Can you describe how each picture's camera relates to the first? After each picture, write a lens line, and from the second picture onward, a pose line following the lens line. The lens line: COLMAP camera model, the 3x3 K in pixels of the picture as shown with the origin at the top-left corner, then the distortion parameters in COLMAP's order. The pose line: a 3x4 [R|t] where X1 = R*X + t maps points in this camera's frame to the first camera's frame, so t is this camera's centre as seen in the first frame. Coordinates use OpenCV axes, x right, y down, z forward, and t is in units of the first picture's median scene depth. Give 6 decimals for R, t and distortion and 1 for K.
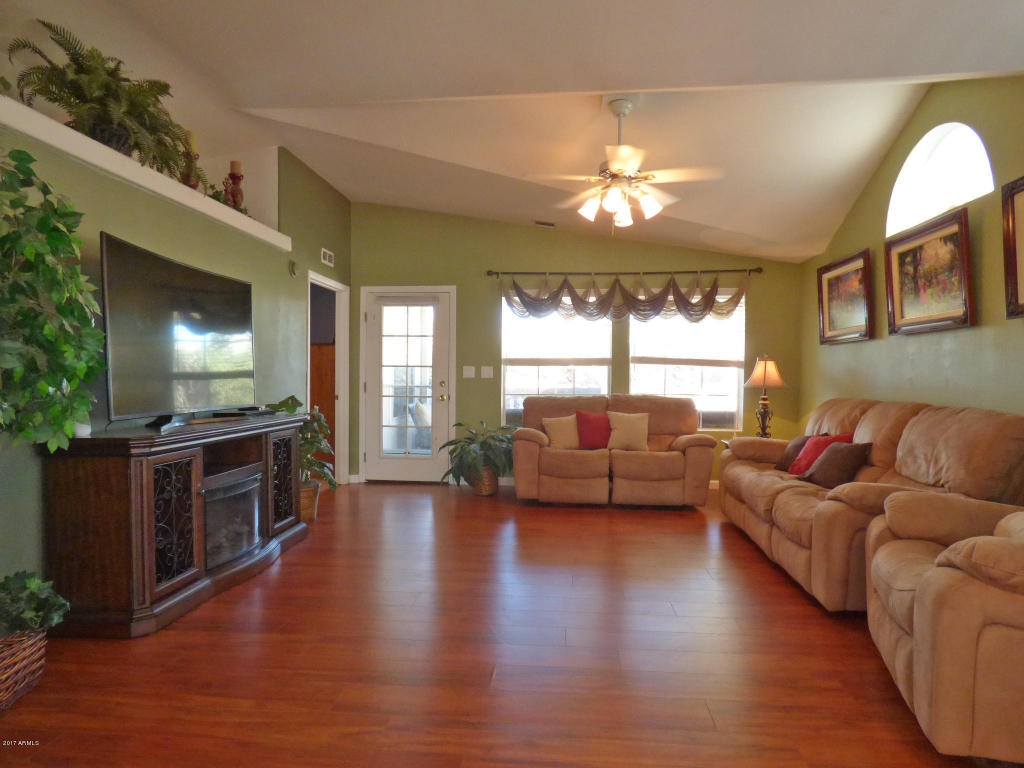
lens RADIAL K [[601.0, 0, 512.0], [0, 601.0, 384.0], [0, 0, 1]] dist [-0.027357, -0.000279]
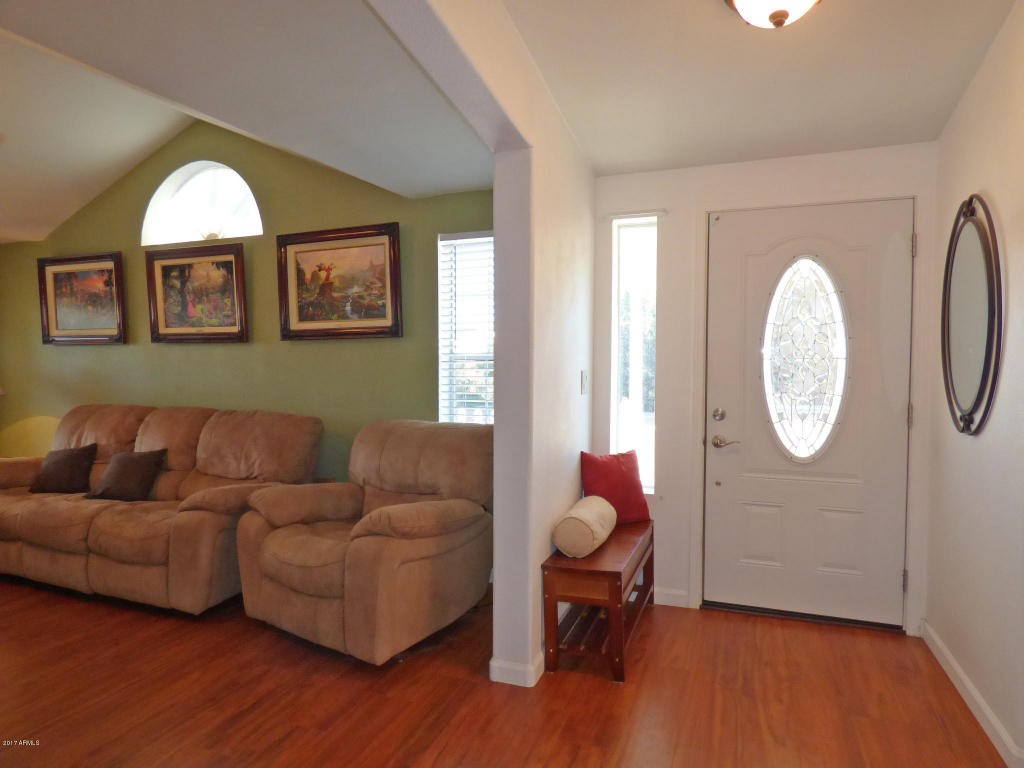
lens RADIAL K [[601.0, 0, 512.0], [0, 601.0, 384.0], [0, 0, 1]] dist [-0.027357, -0.000279]
pose [[0.265905, -0.031966, 0.963469, -0.239991], [0.010666, 0.999486, 0.030217, -0.040015], [-0.963940, 0.002241, 0.266110, 0.135243]]
